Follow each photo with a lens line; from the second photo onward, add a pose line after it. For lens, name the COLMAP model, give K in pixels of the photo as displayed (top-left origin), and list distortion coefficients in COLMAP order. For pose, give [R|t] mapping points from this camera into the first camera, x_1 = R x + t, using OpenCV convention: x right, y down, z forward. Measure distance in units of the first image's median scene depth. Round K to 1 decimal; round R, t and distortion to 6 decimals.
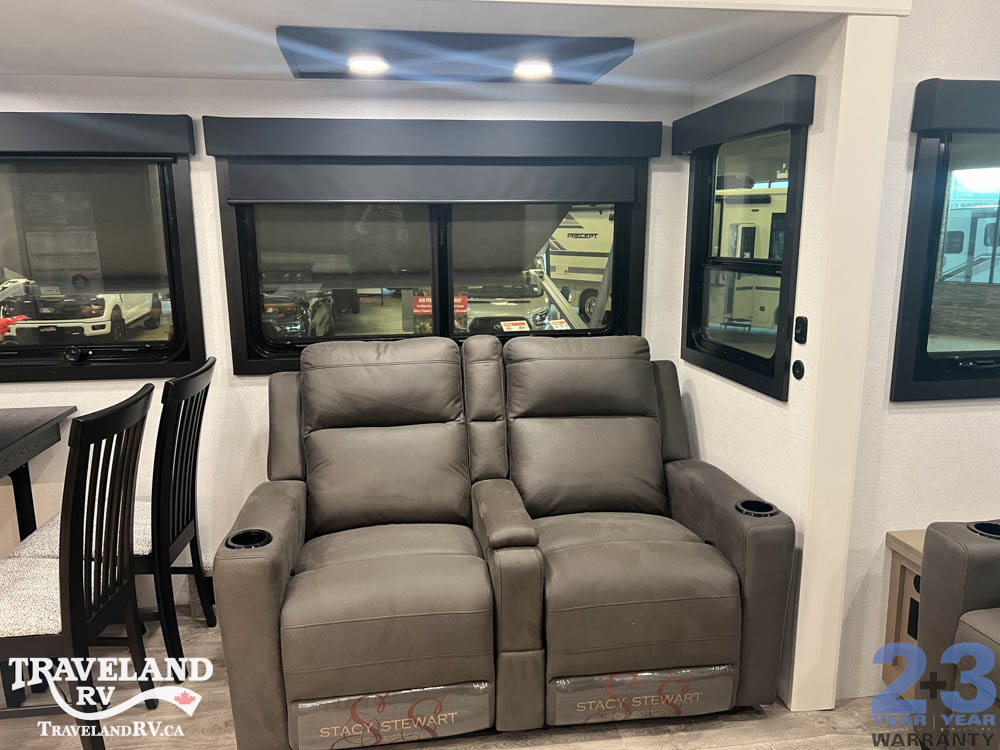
lens RADIAL K [[754.7, 0, 497.1], [0, 754.7, 374.2], [0, 0, 1]] dist [0.082928, -0.109745]
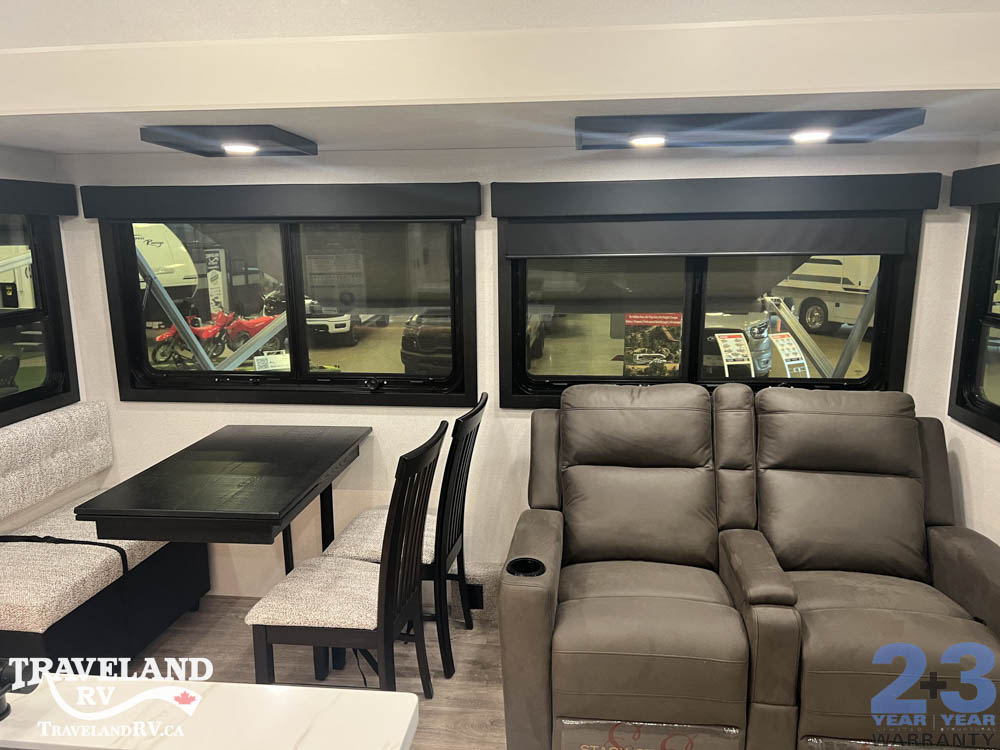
lens RADIAL K [[756.3, 0, 500.0], [0, 756.3, 375.0], [0, 0, 1]] dist [0.083167, -0.112958]
pose [[0.966076, 0.048664, -0.253630, -0.068144], [-0.048347, 0.998803, 0.007485, -0.059384], [0.253691, 0.005031, 0.967272, -0.085465]]
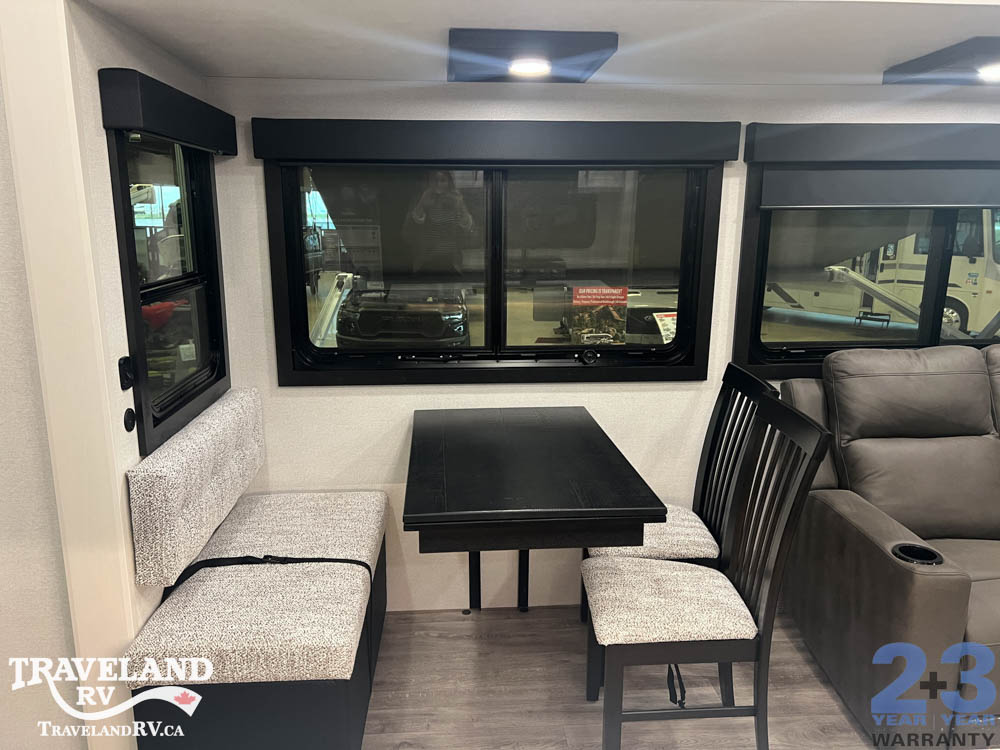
lens RADIAL K [[756.3, 0, 500.0], [0, 756.3, 375.0], [0, 0, 1]] dist [0.083167, -0.112958]
pose [[0.996631, 0.023400, -0.078612, -0.614315], [-0.022003, 0.999585, 0.018599, -0.018031], [0.079015, -0.016806, 0.996732, -0.027812]]
